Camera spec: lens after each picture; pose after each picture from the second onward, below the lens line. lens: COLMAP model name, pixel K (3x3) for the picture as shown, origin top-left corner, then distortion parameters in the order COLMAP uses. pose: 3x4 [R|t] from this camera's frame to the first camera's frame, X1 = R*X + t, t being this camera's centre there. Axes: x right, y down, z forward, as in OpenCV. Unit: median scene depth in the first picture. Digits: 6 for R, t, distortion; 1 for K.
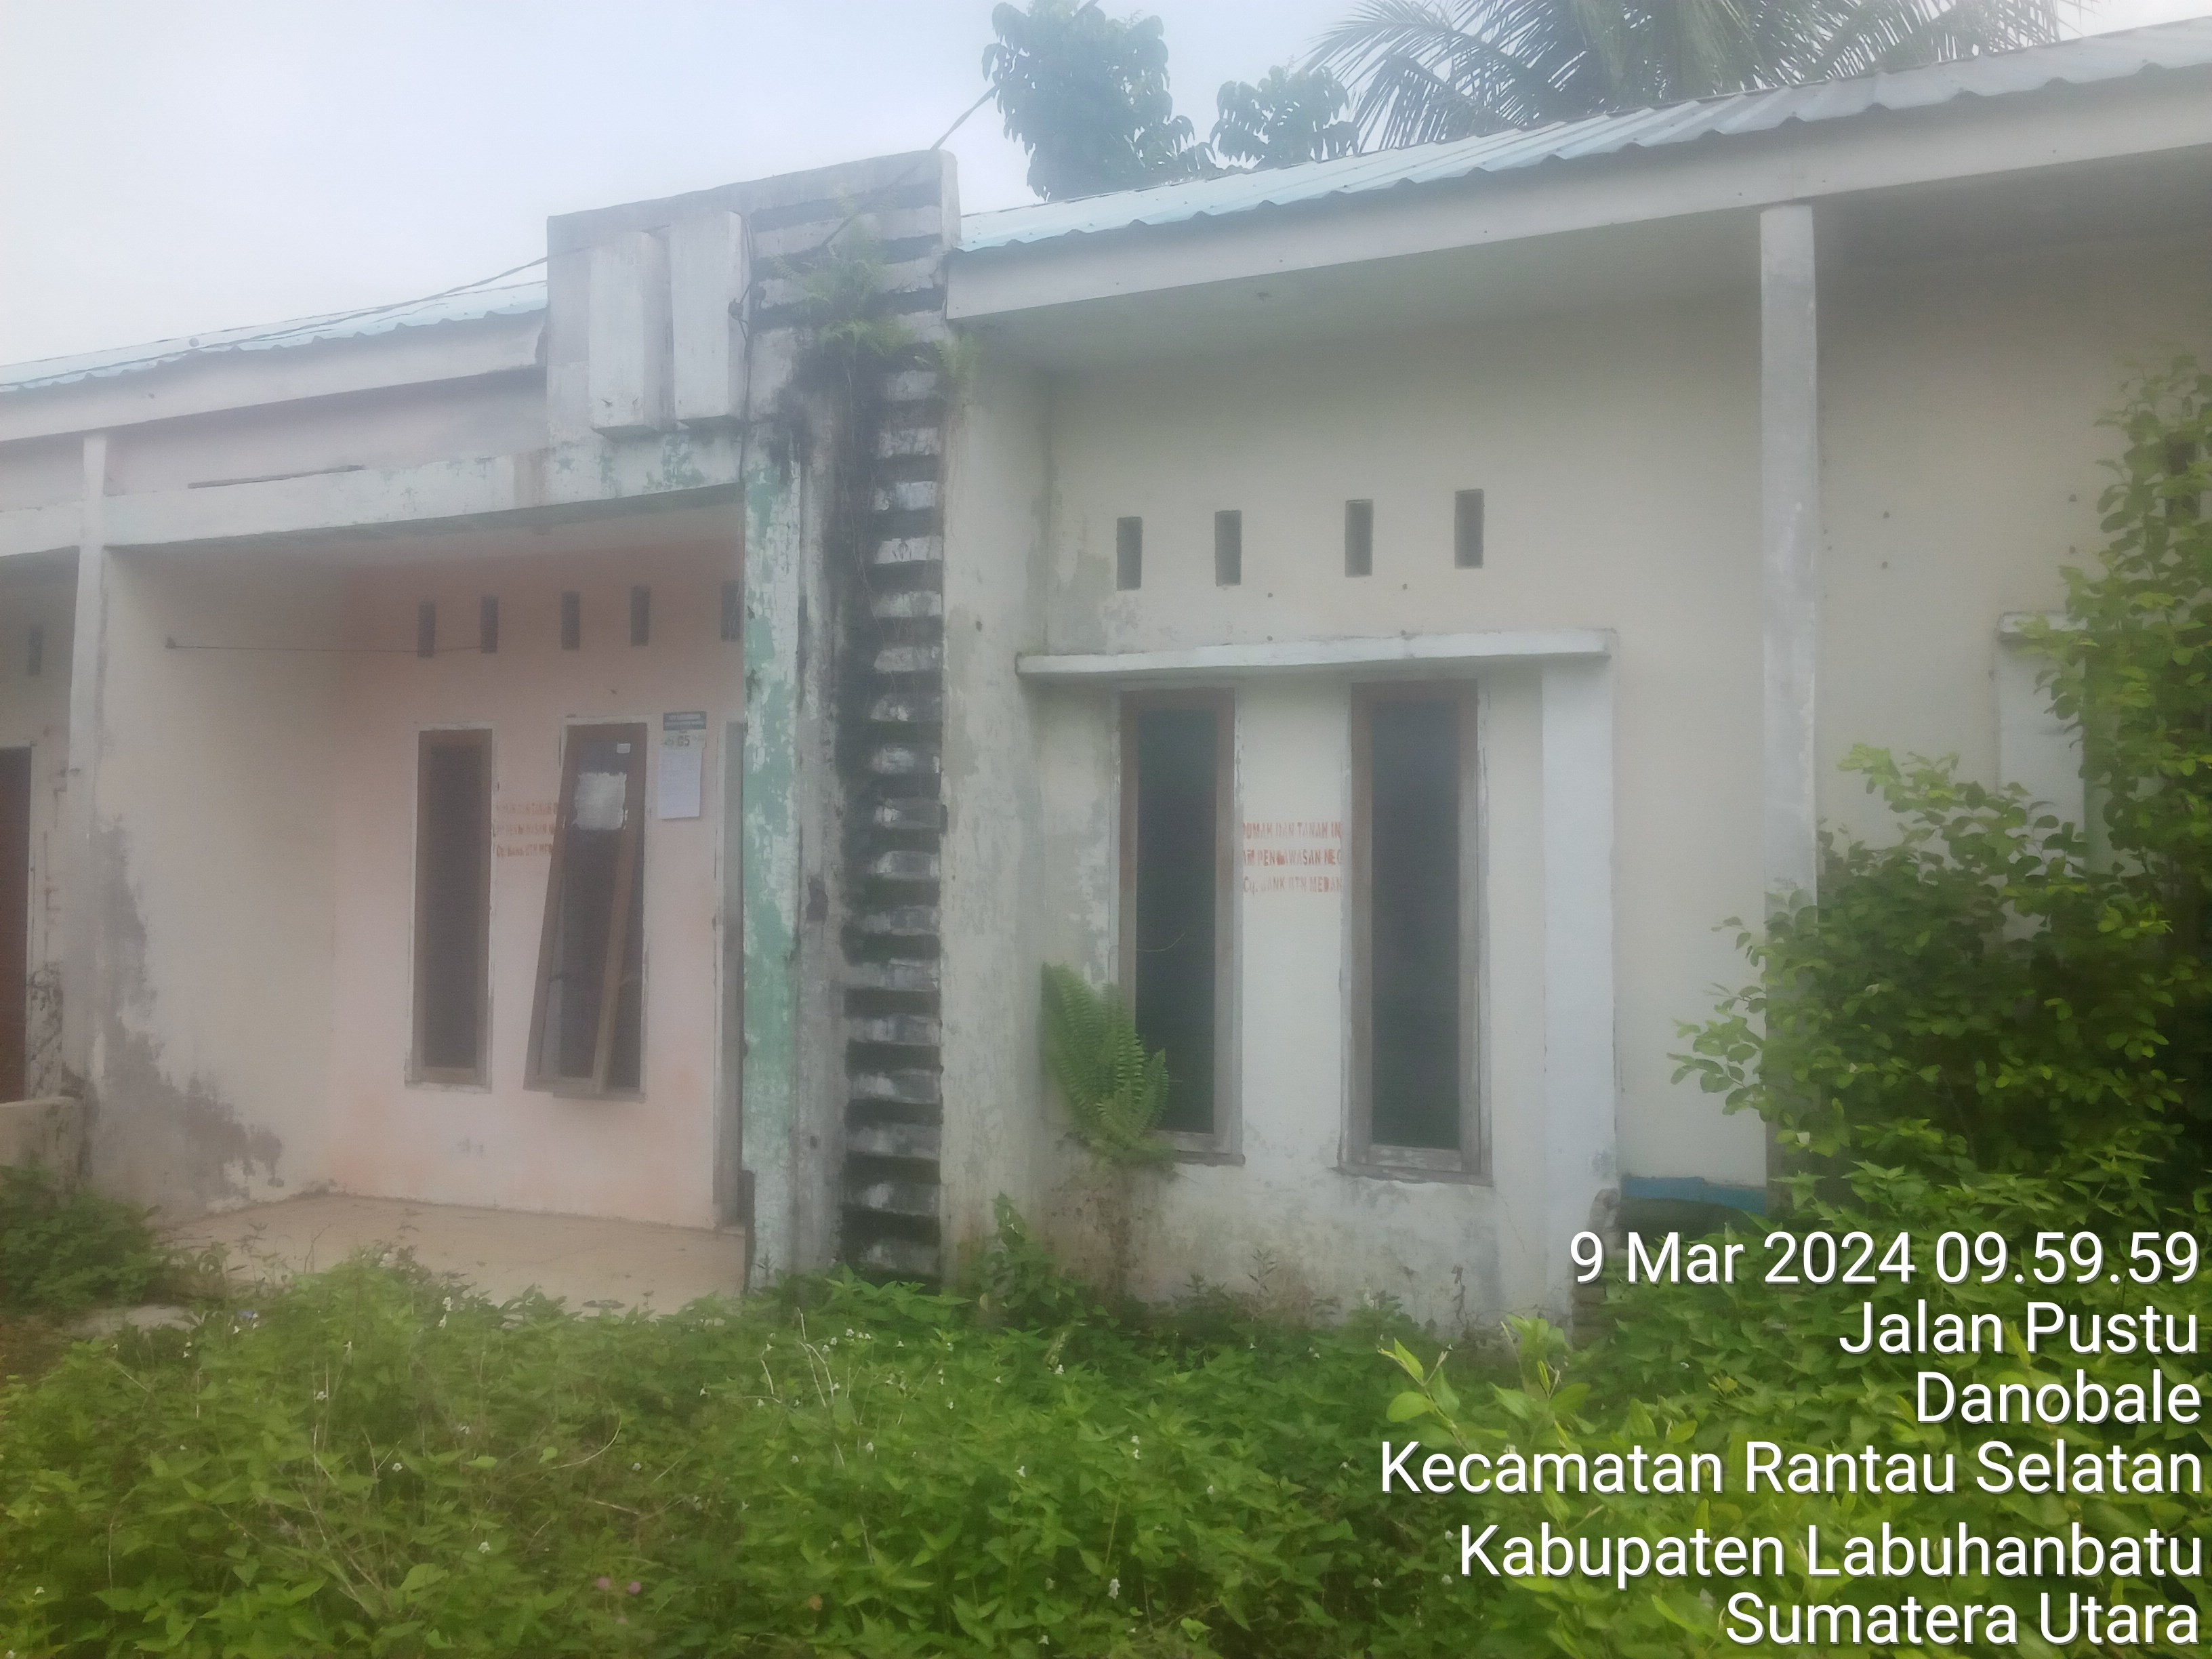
lens RADIAL K [[1814.9, 0, 1085.7], [0, 1814.9, 816.8], [0, 0, 1]] dist [0.098691, -0.165334]
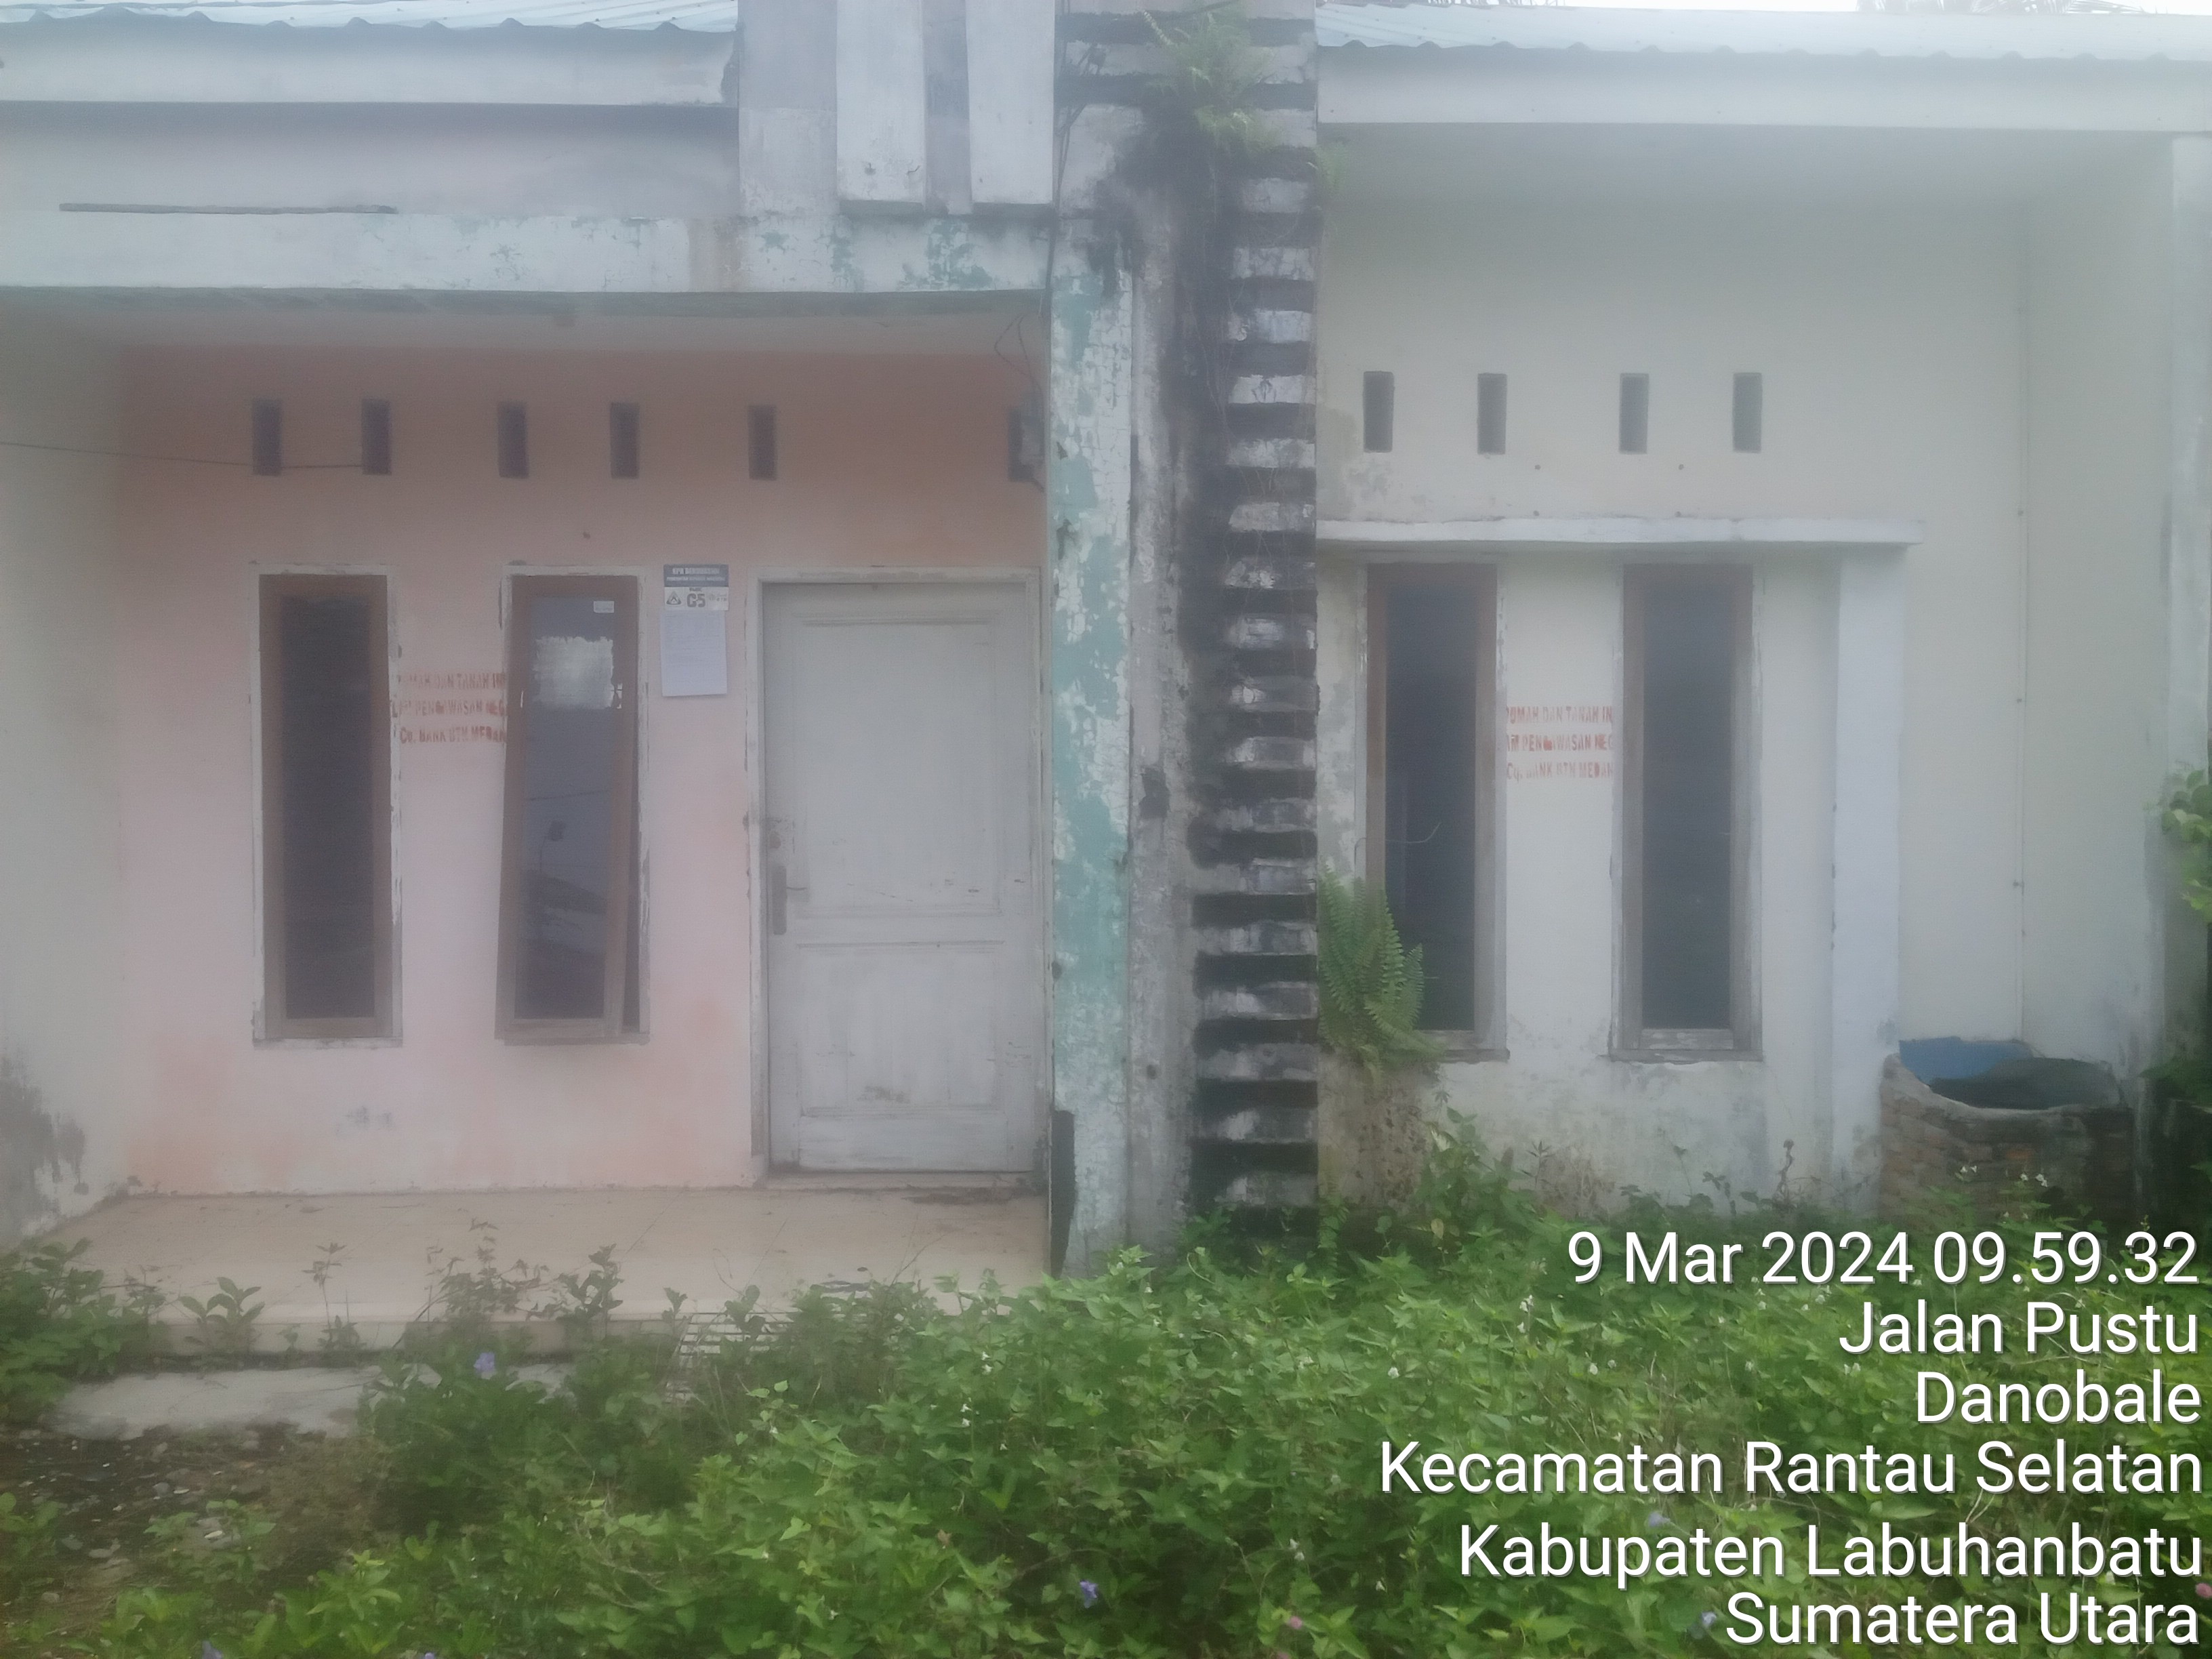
lens RADIAL K [[1814.9, 0, 1085.7], [0, 1814.9, 816.8], [0, 0, 1]] dist [0.098691, -0.165334]
pose [[0.895076, -0.020315, 0.445451, -0.551126], [-0.008299, 0.998030, 0.062191, 0.003343], [-0.445836, -0.059363, 0.893144, 0.241892]]
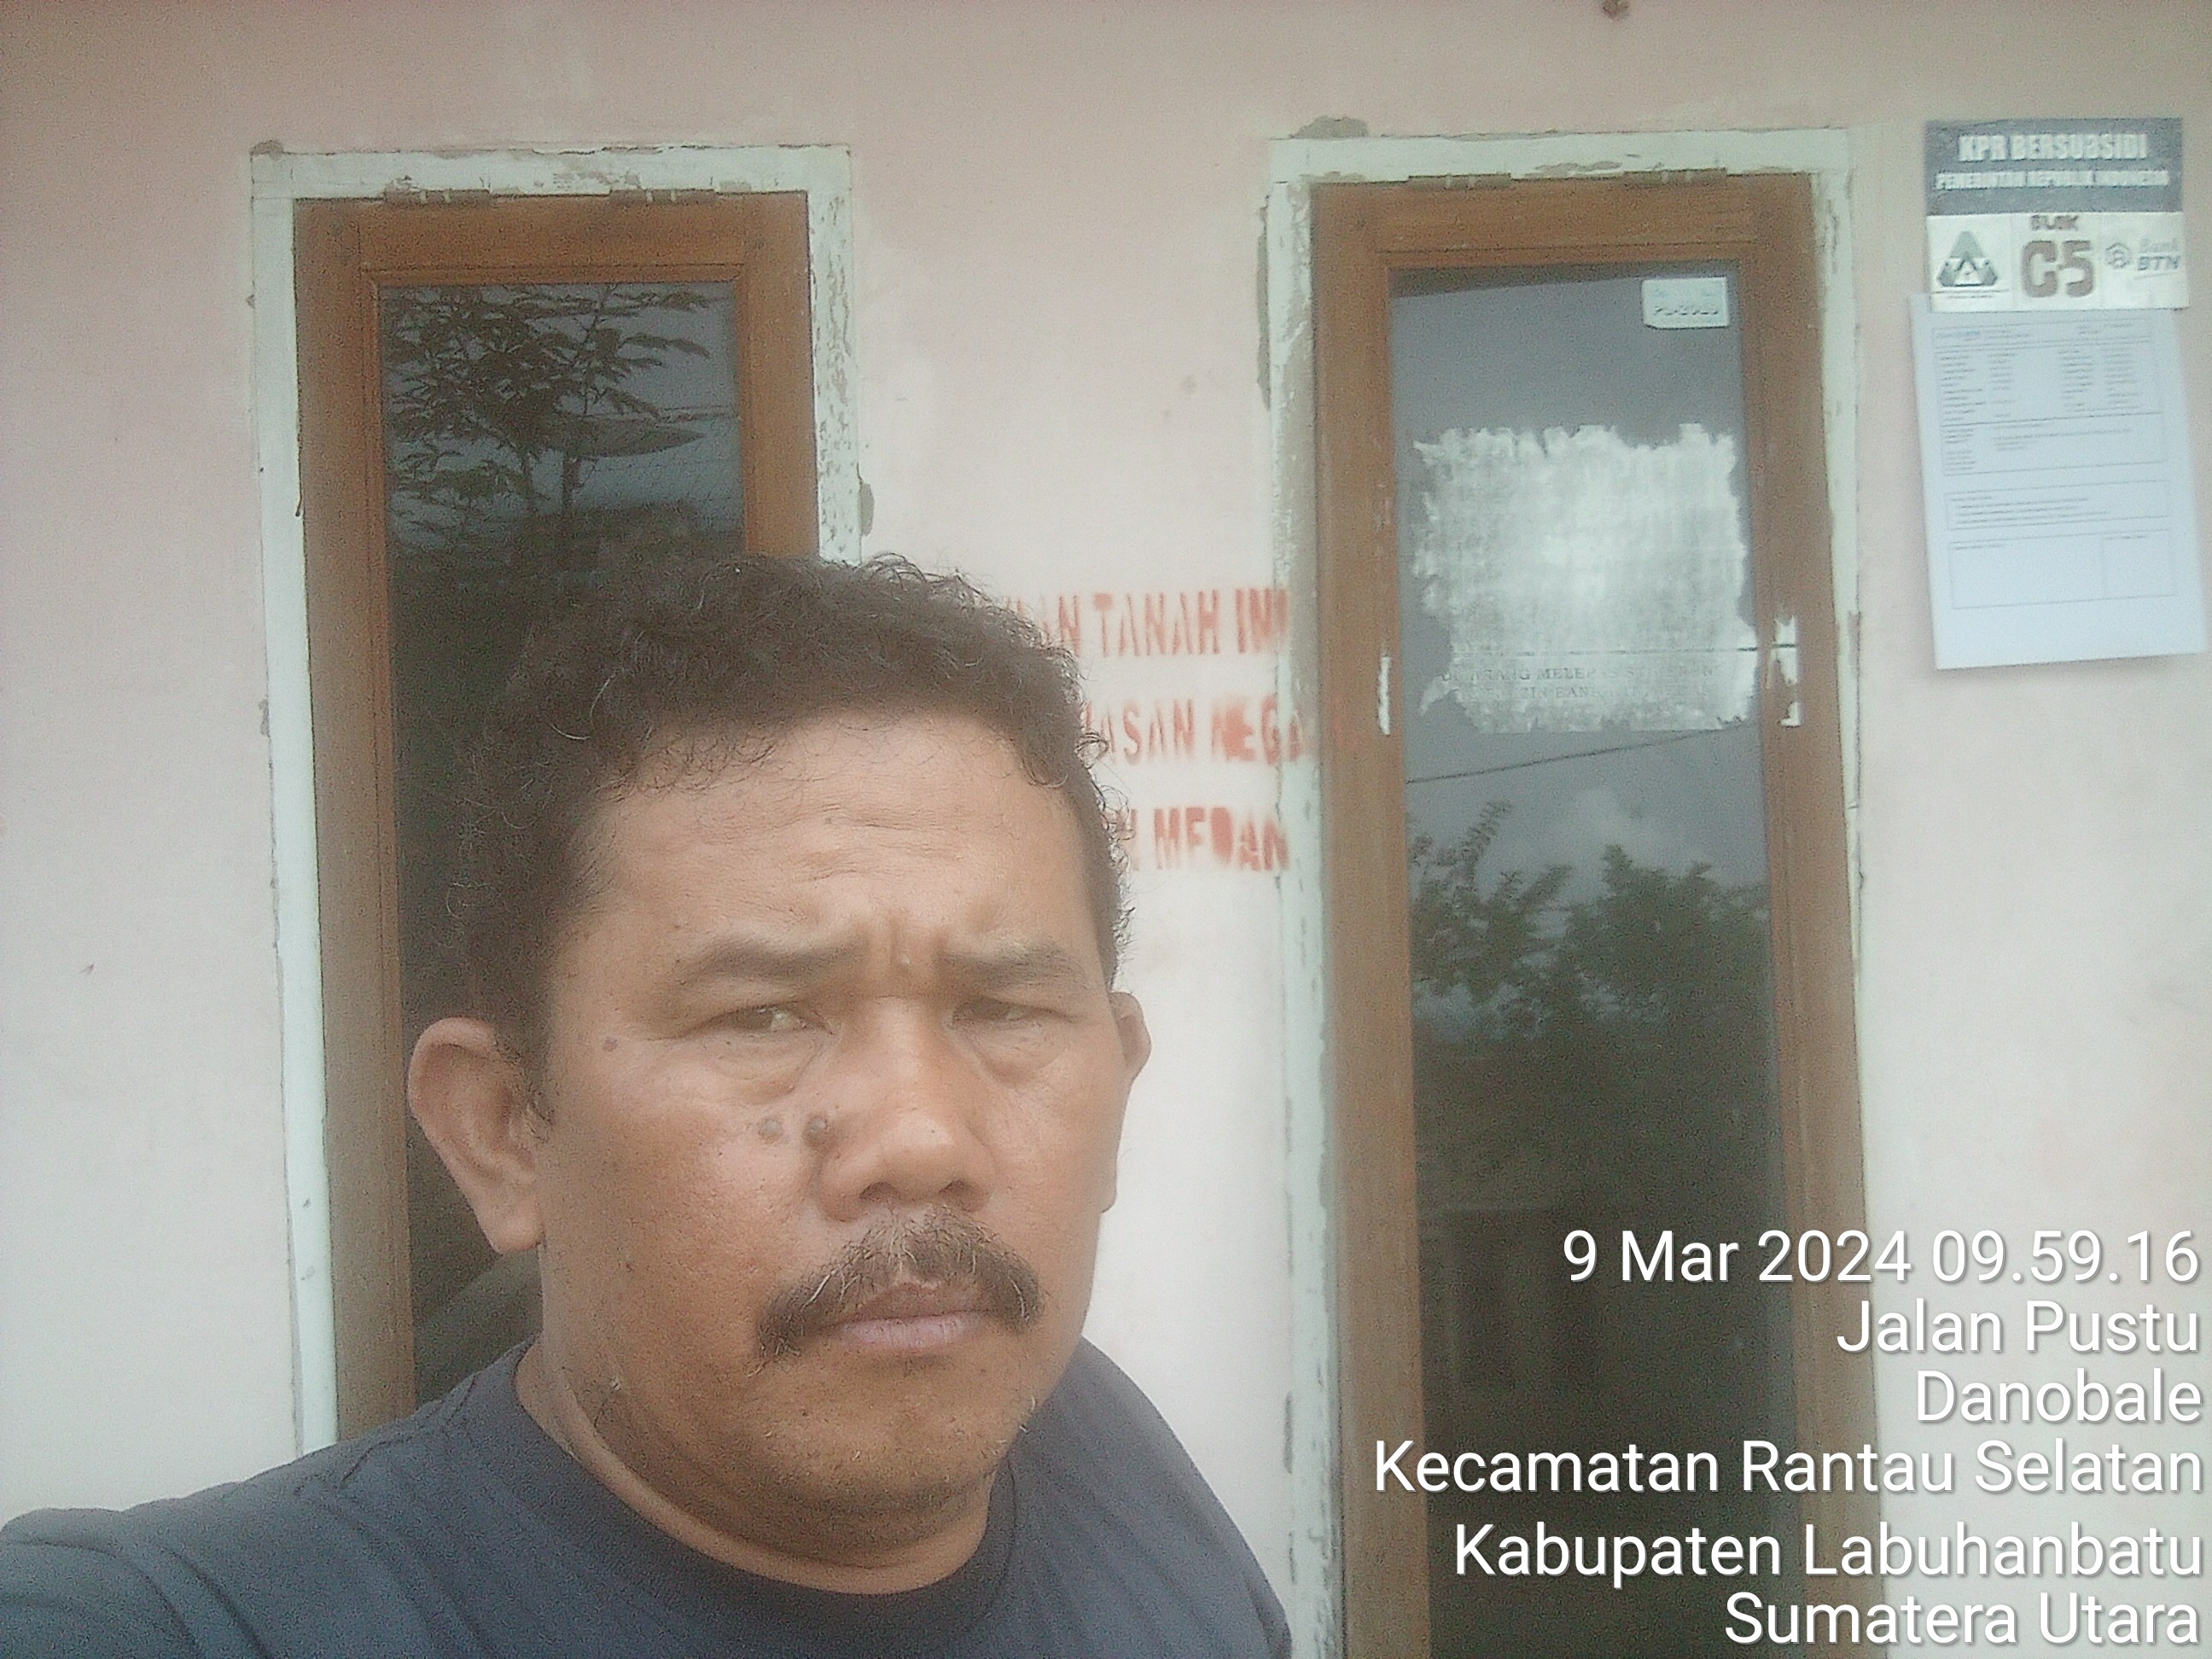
lens RADIAL K [[2016.8, 0, 1130.0], [0, 2016.8, 831.9], [0, 0, 1]] dist [0.066049, -0.197647]
pose [[0.900673, -0.046835, 0.431966, -0.522874], [0.012738, 0.996593, 0.081493, -0.000335], [-0.434311, -0.067896, 0.898201, 1.081753]]
